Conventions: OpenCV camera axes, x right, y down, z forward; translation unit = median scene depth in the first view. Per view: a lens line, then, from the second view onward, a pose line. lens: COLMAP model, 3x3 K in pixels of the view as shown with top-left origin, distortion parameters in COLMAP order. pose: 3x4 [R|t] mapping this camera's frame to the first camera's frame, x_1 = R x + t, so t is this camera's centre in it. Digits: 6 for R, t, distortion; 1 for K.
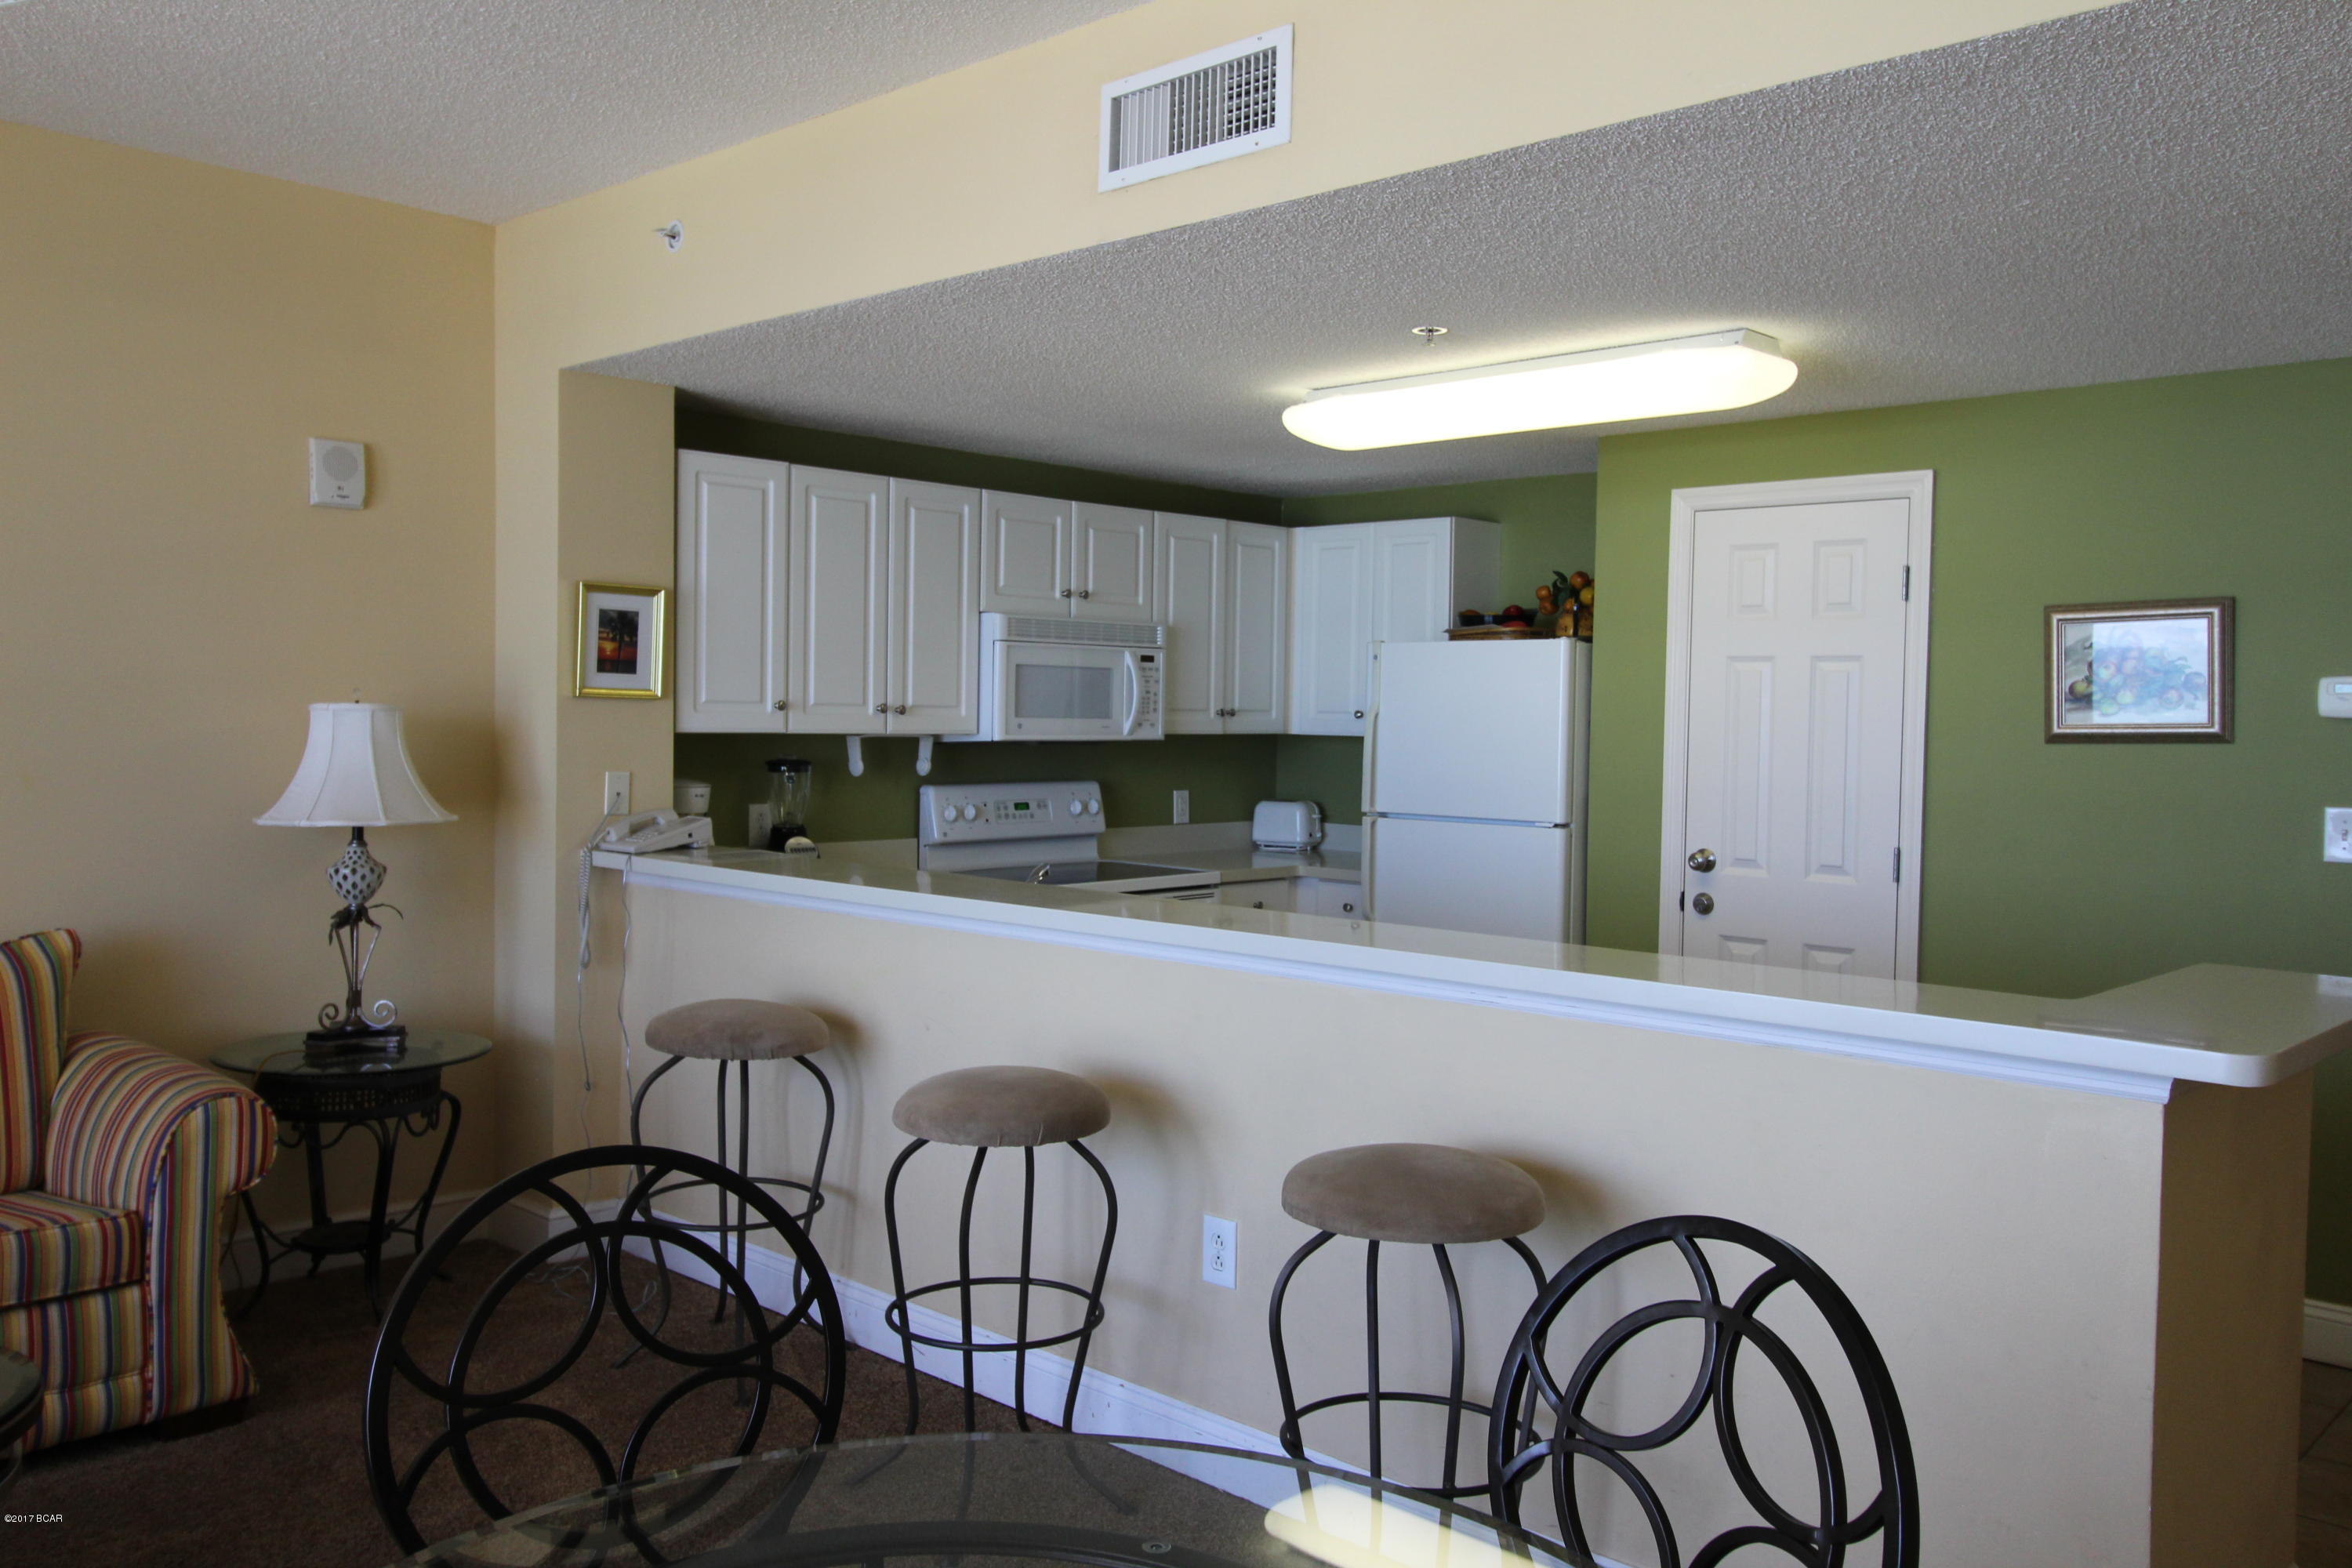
lens RADIAL K [[1869.6, 0, 1165.6], [0, 1869.6, 764.5], [0, 0, 1]] dist [-0.006114, 0.006847]
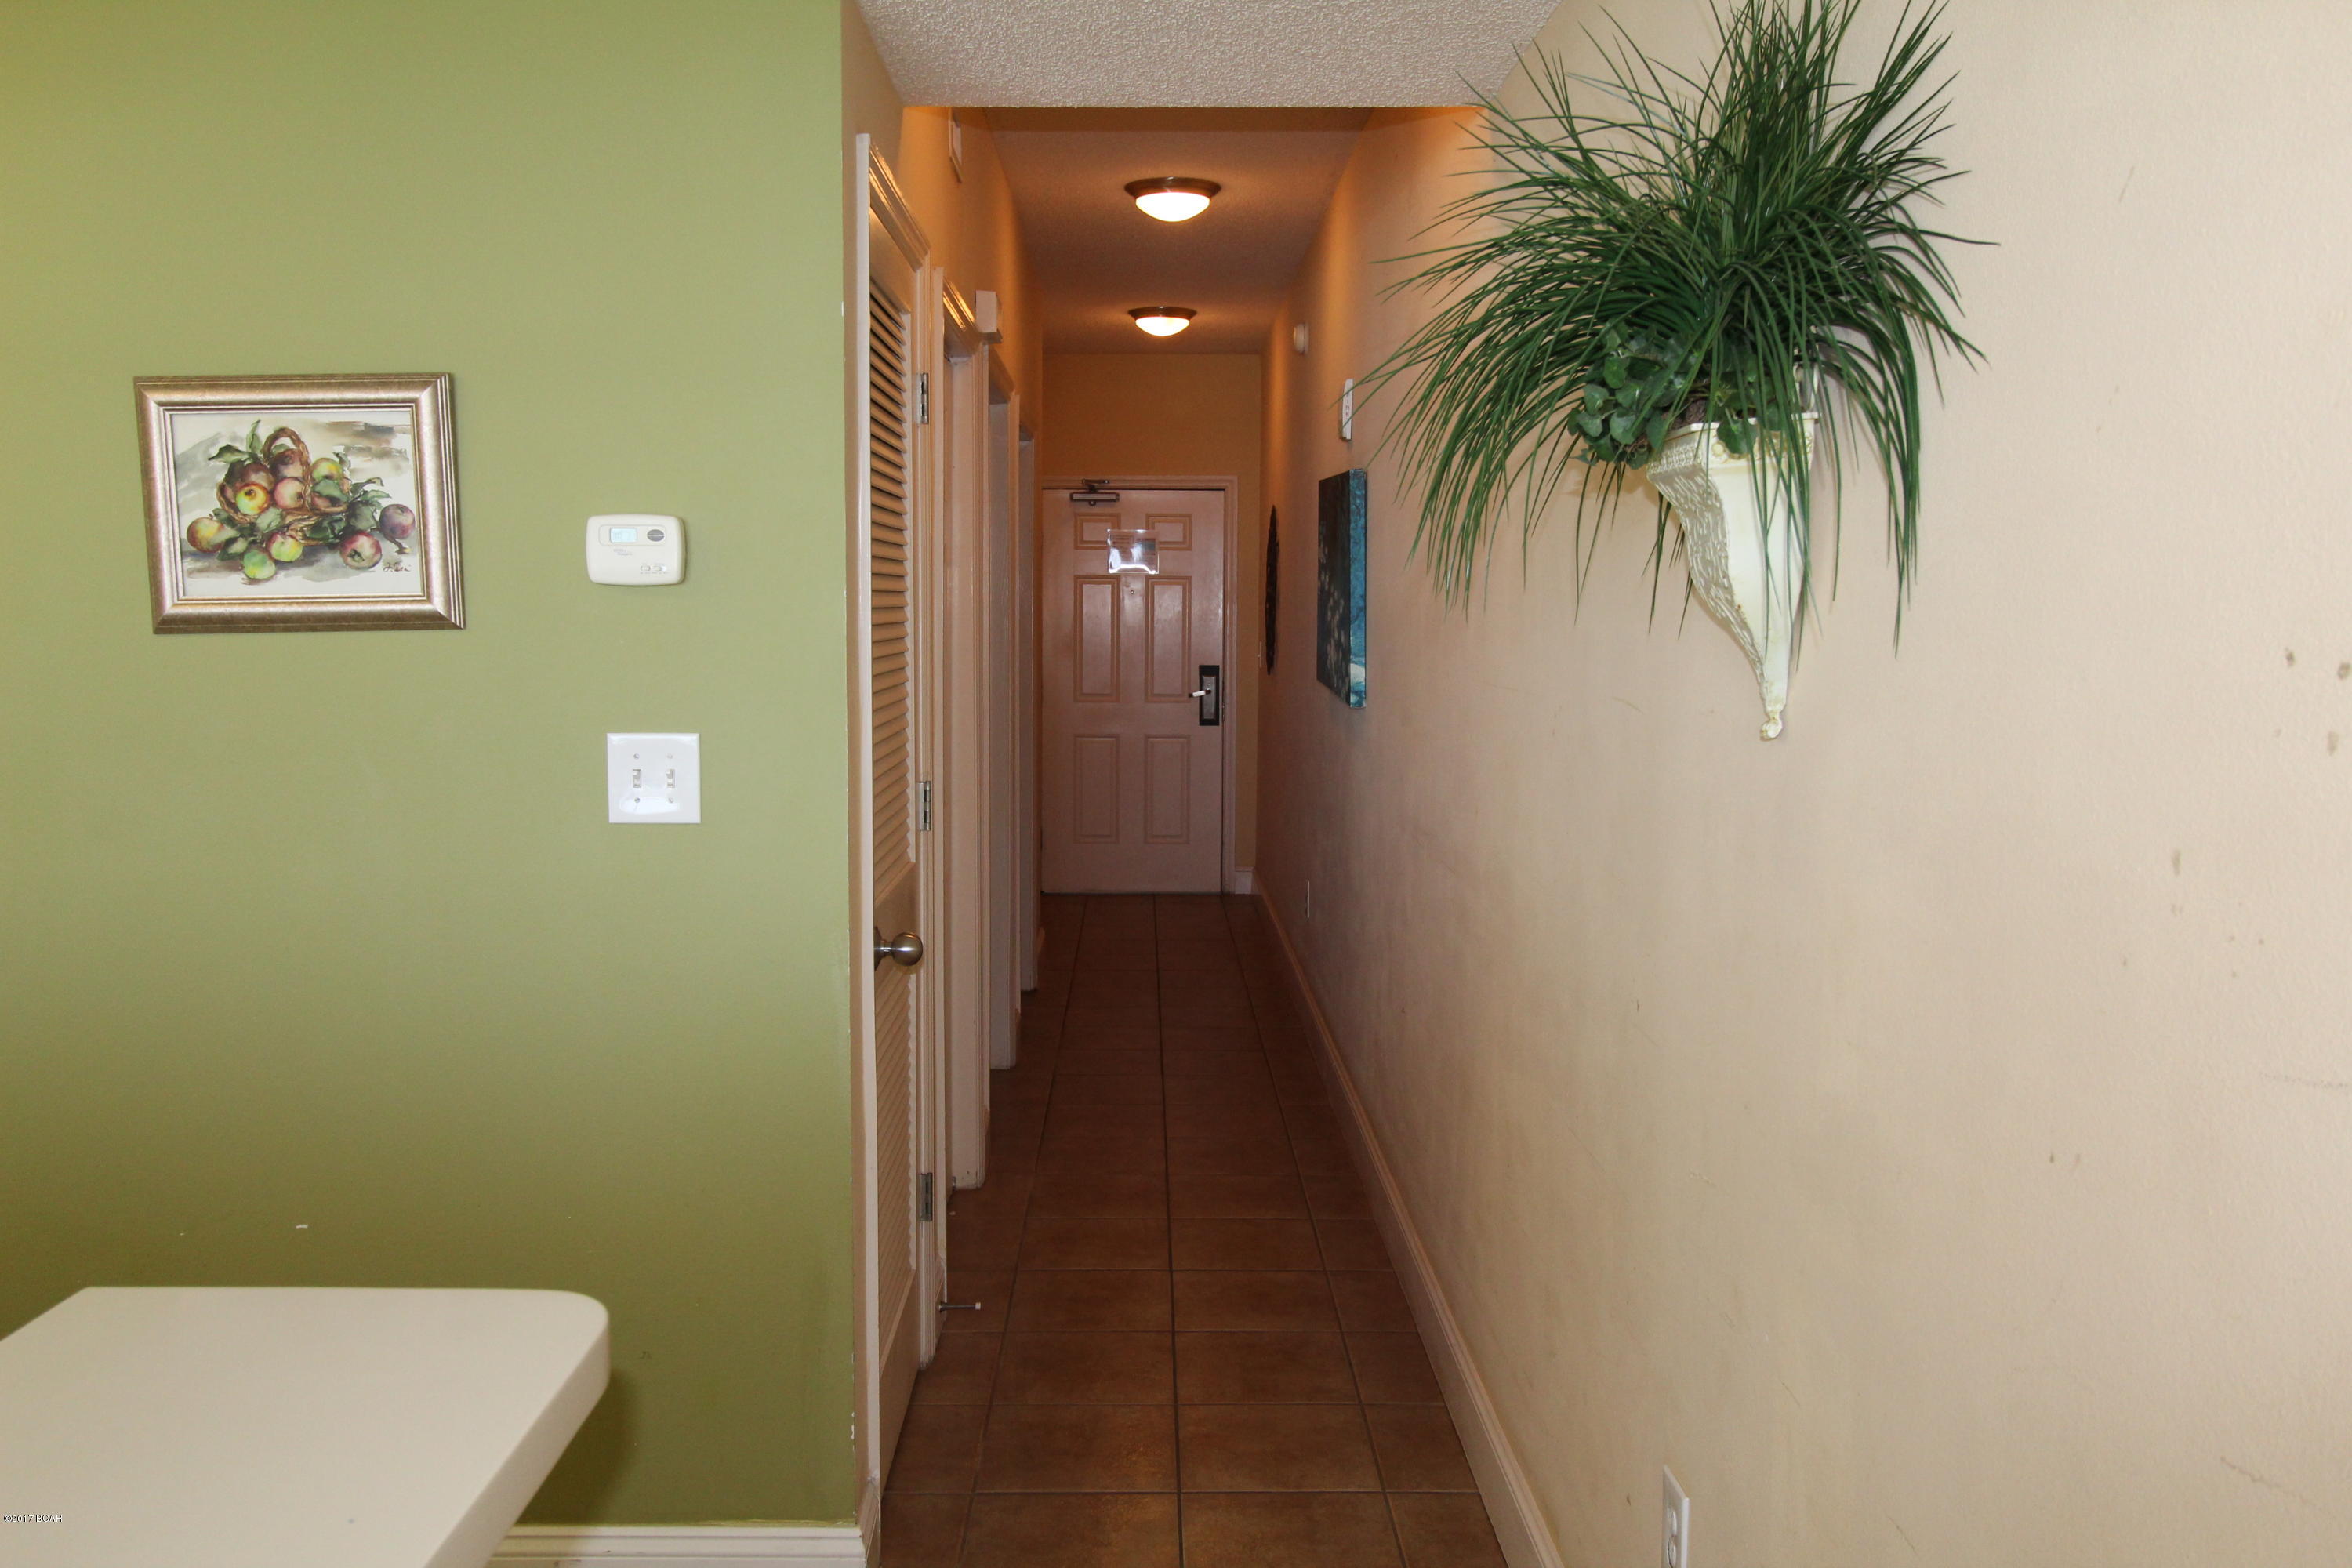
lens RADIAL K [[1869.6, 0, 1172.7], [0, 1869.6, 786.6], [0, 0, 1]] dist [-0.006114, 0.006847]
pose [[0.721112, -0.076435, 0.688589, 0.317390], [0.021307, 0.995872, 0.088231, -0.008940], [-0.692490, -0.048952, 0.719764, 0.414437]]
